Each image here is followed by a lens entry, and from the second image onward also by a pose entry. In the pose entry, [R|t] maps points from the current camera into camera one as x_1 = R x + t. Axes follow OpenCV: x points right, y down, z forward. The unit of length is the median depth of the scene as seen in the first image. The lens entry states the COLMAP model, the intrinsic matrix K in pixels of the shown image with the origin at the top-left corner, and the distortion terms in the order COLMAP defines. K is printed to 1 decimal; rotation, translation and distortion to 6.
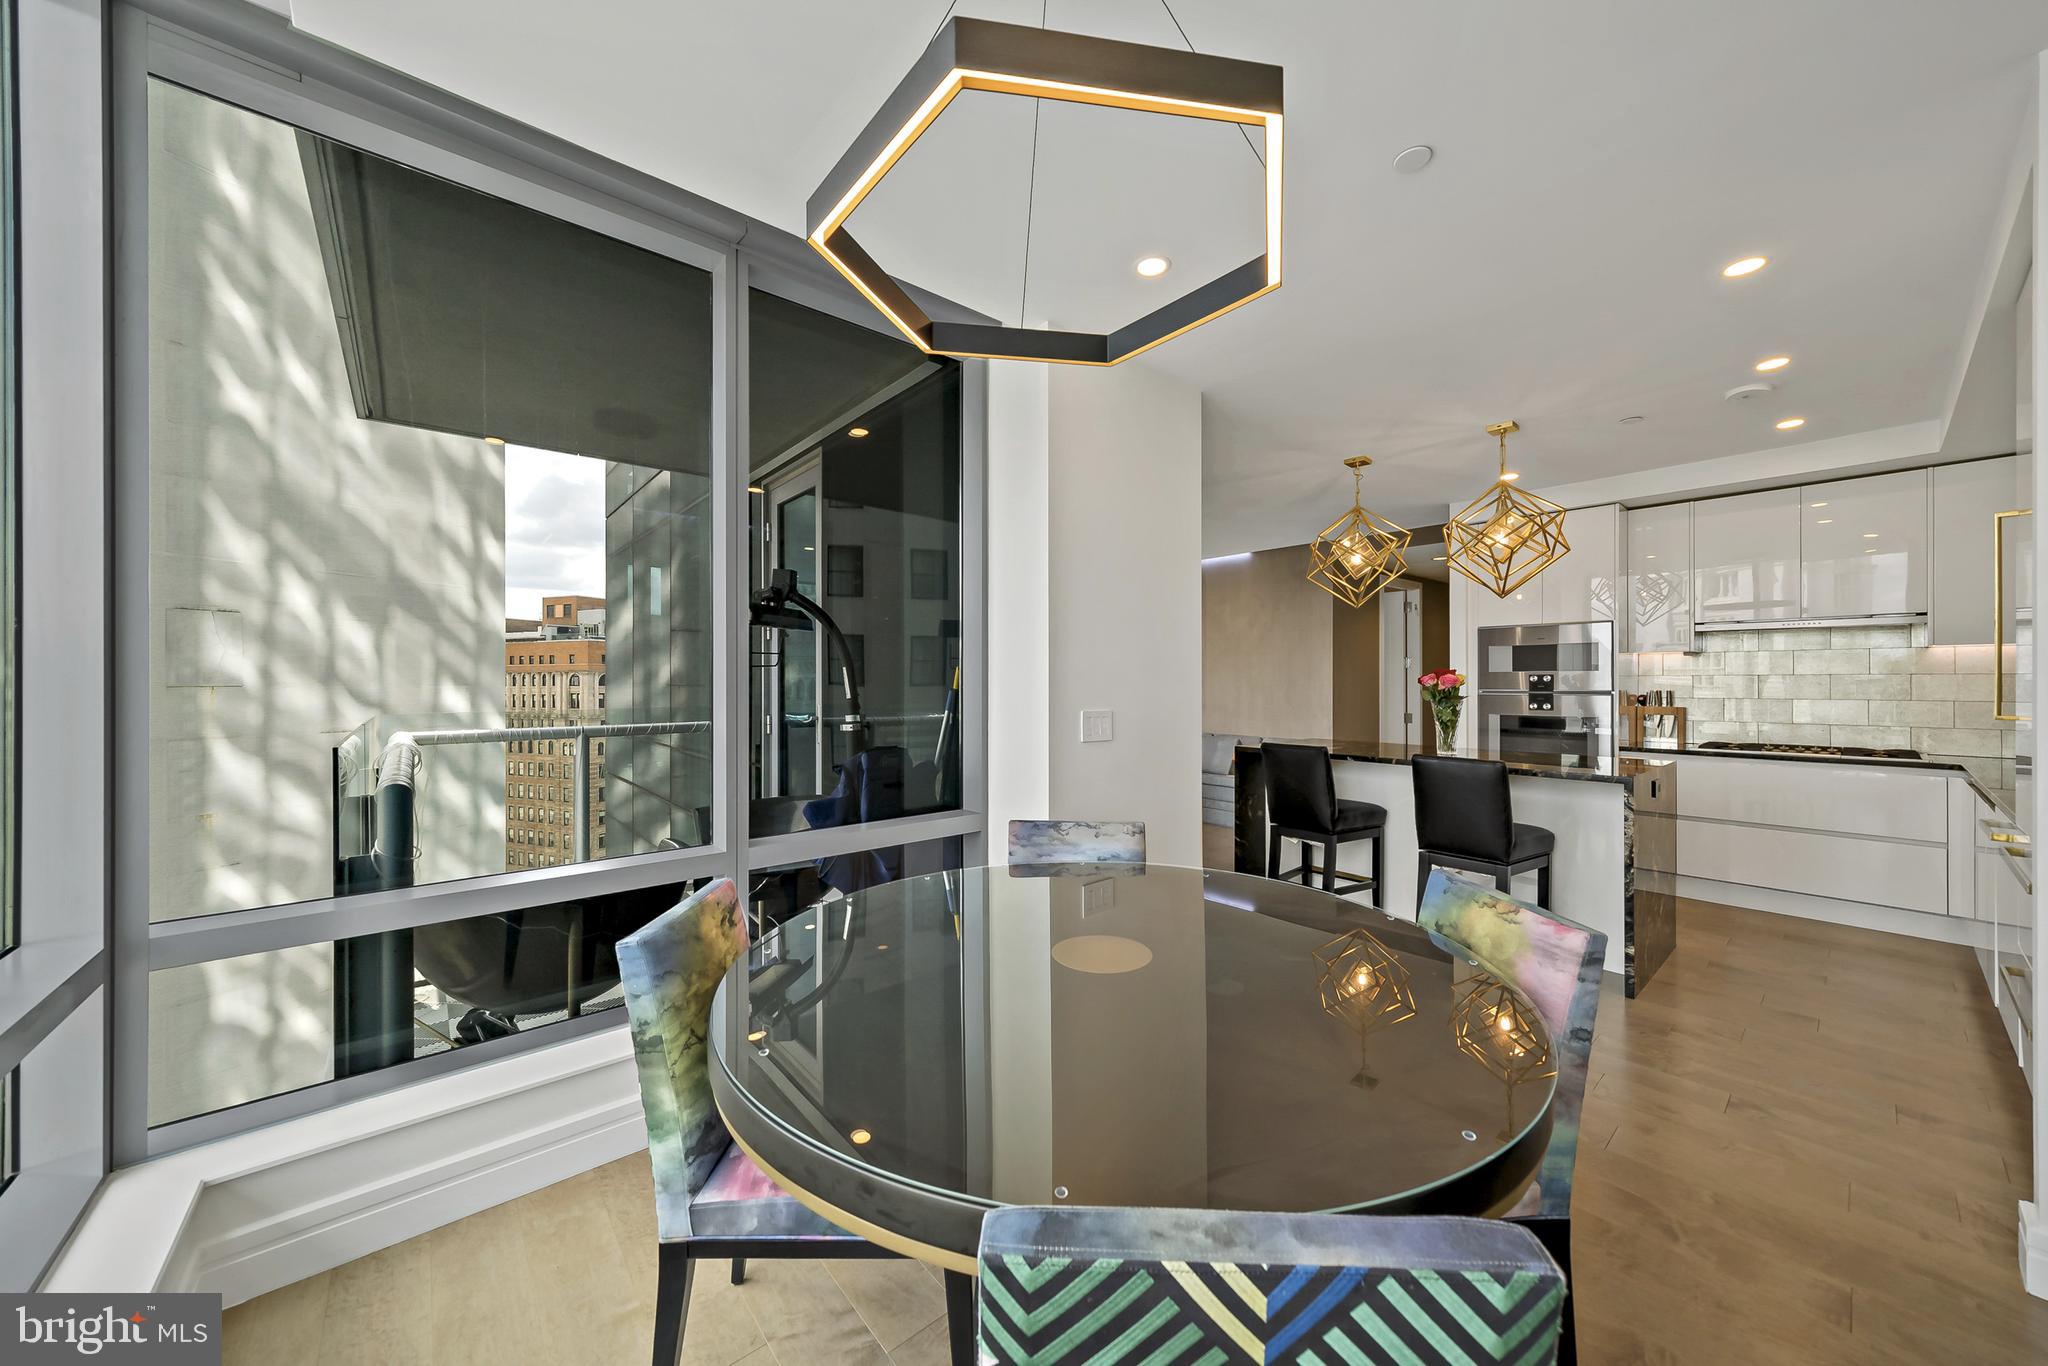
lens RADIAL K [[717.9, 0, 1024.9], [0, 717.9, 687.5], [0, 0, 1]] dist [-0.001468, -0.000085]
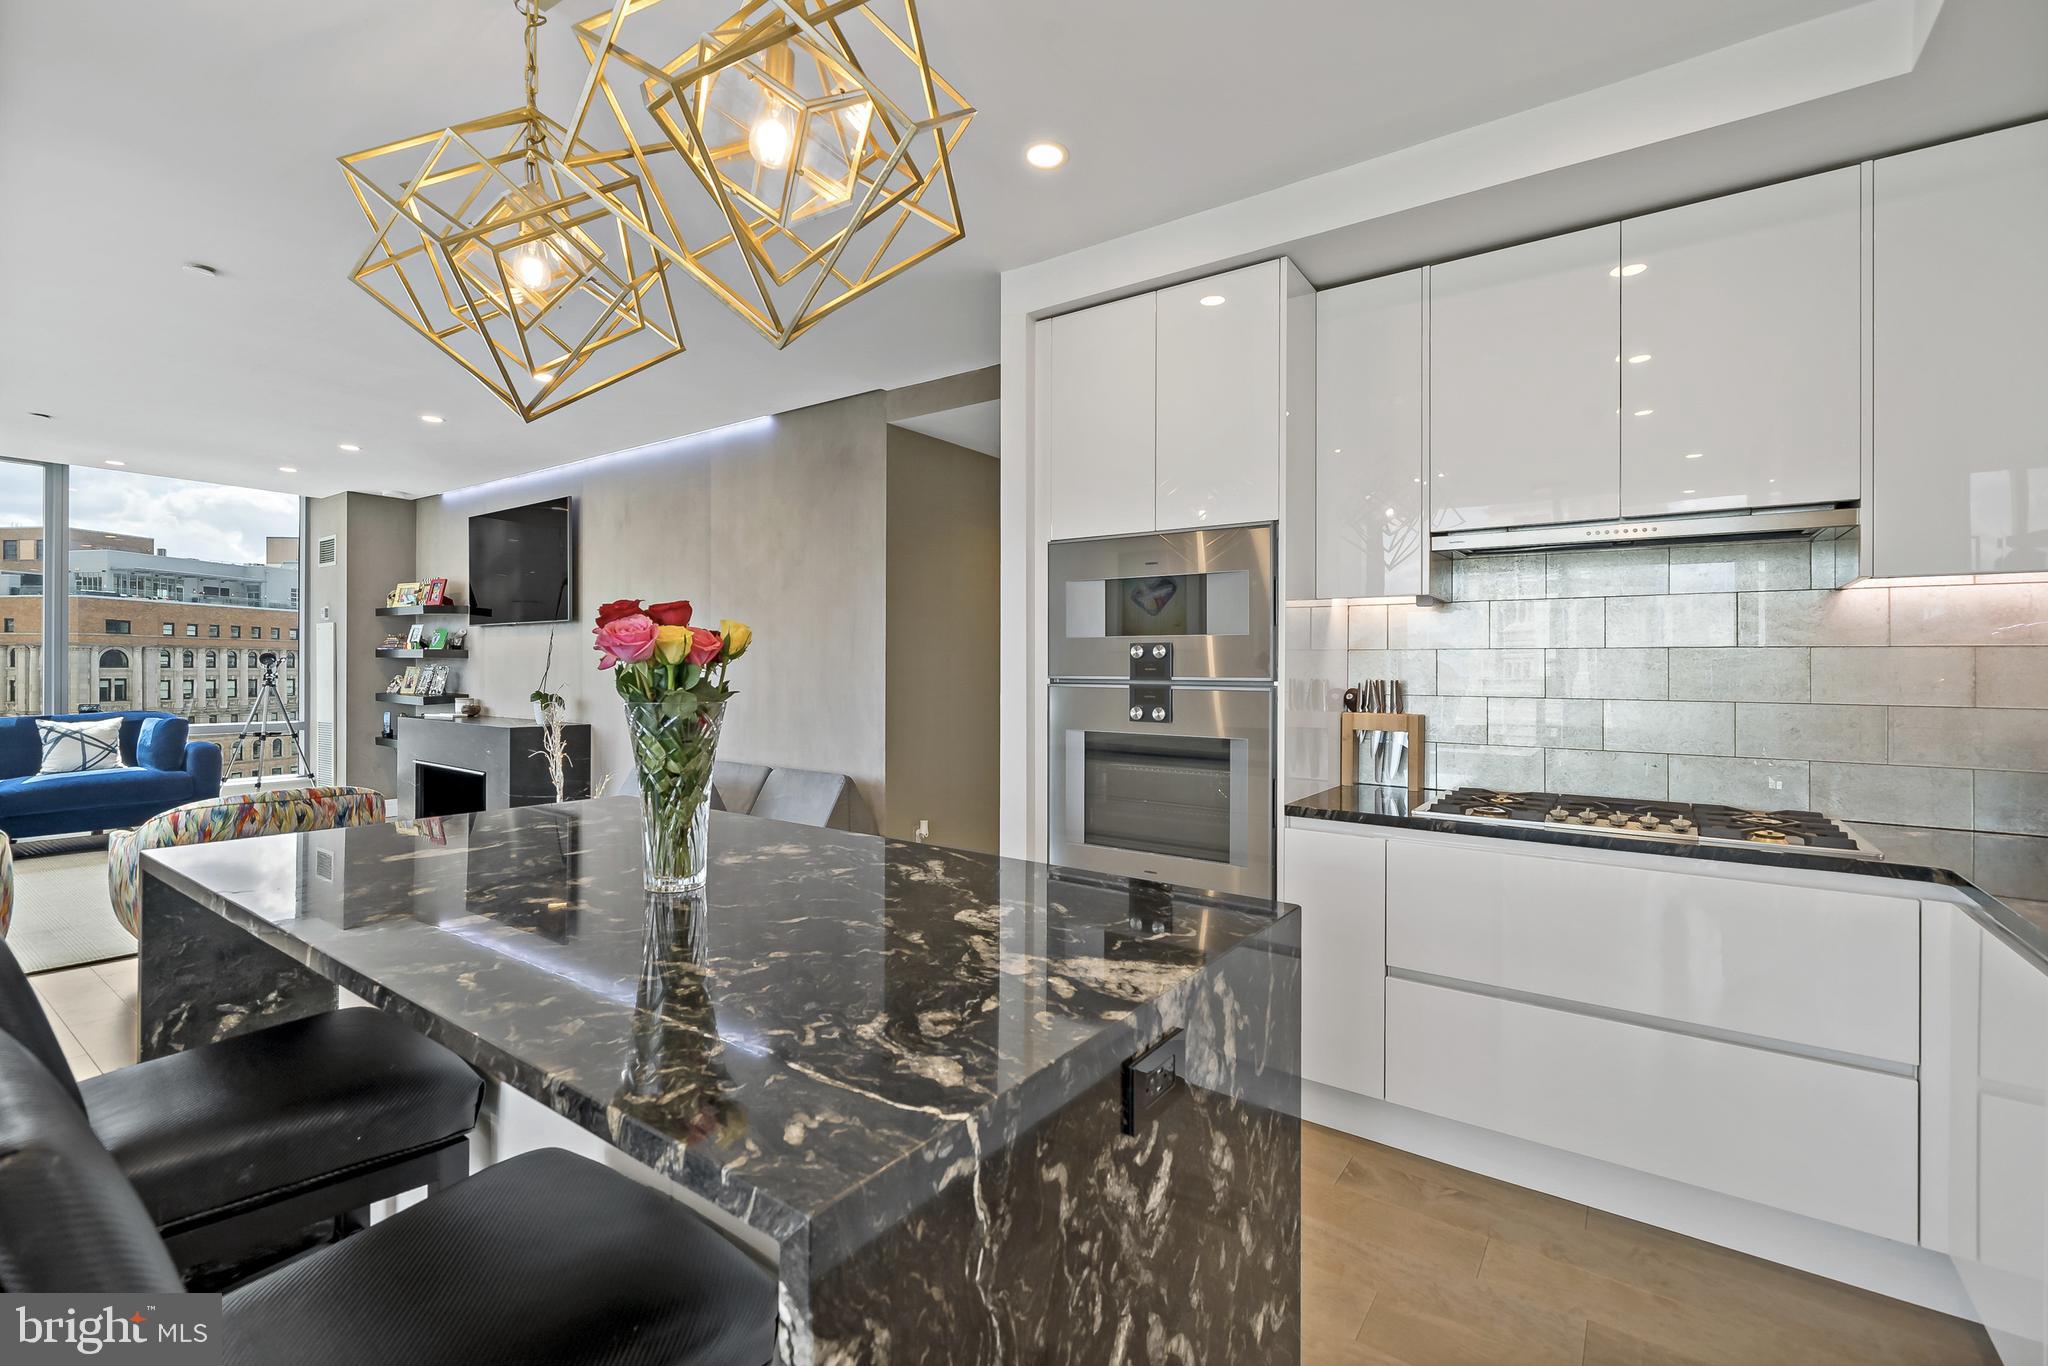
lens RADIAL K [[896.5, 0, 1026.7], [0, 896.5, 676.8], [0, 0, 1]] dist [-0.002506, 0.000193]
pose [[0.968683, 0.006204, 0.248221, 0.506982], [-0.006444, 0.999979, 0.000158, 0.003582], [-0.248215, -0.001752, 0.968703, 0.476538]]
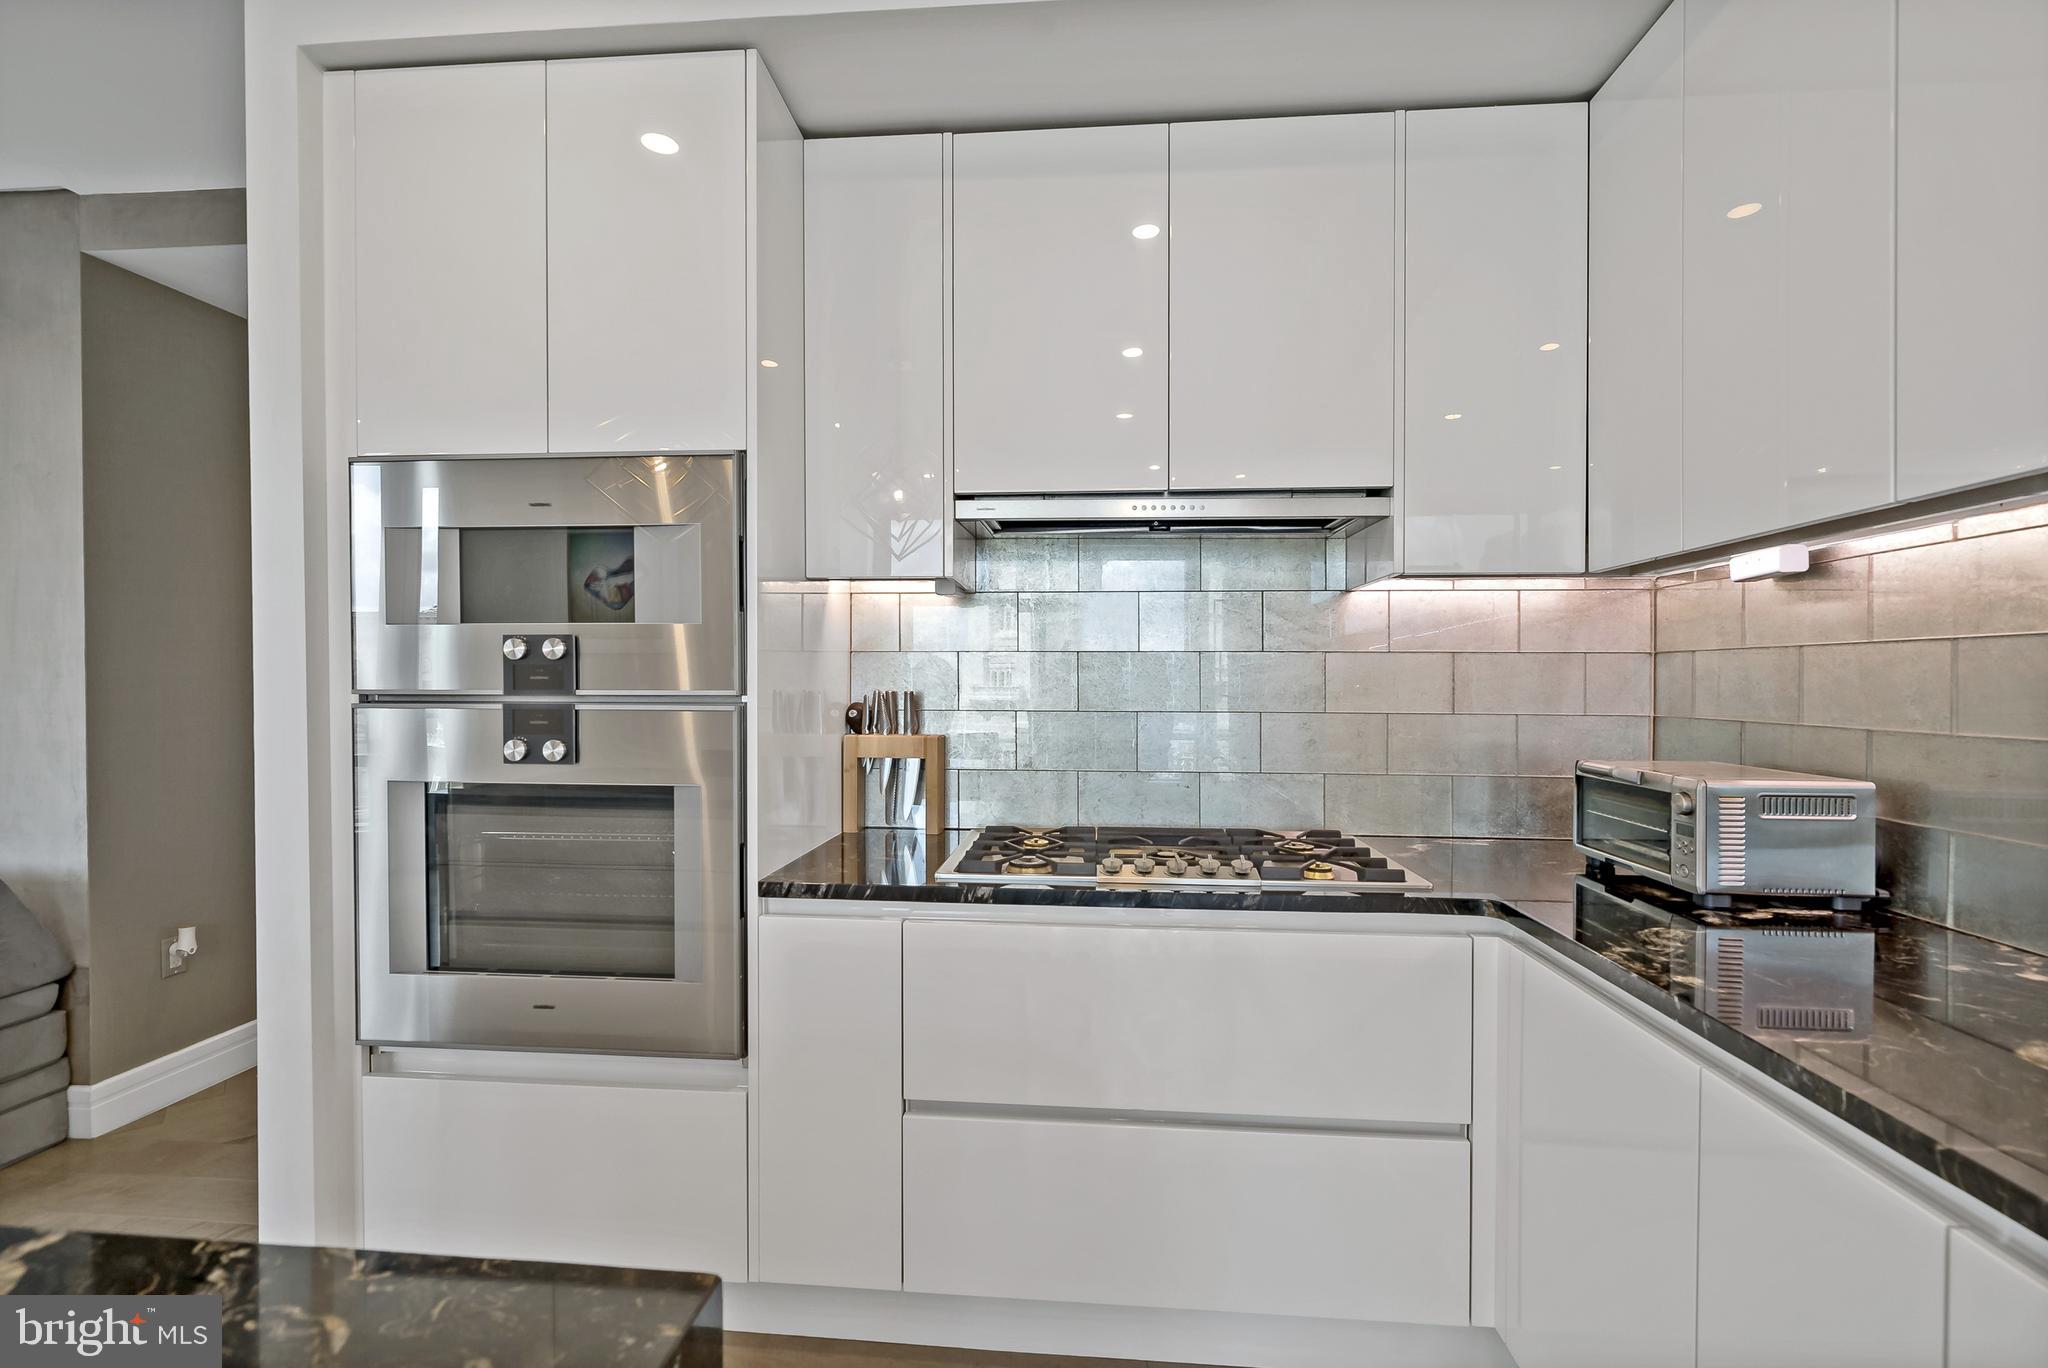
lens RADIAL K [[896.5, 0, 1026.7], [0, 896.5, 677.8], [0, 0, 1]] dist [-0.002506, 0.000193]
pose [[0.709016, 0.006678, 0.705161, 0.611823], [0.001238, 0.999942, -0.010714, 0.002438], [-0.705191, 0.008469, 0.708967, 0.626223]]
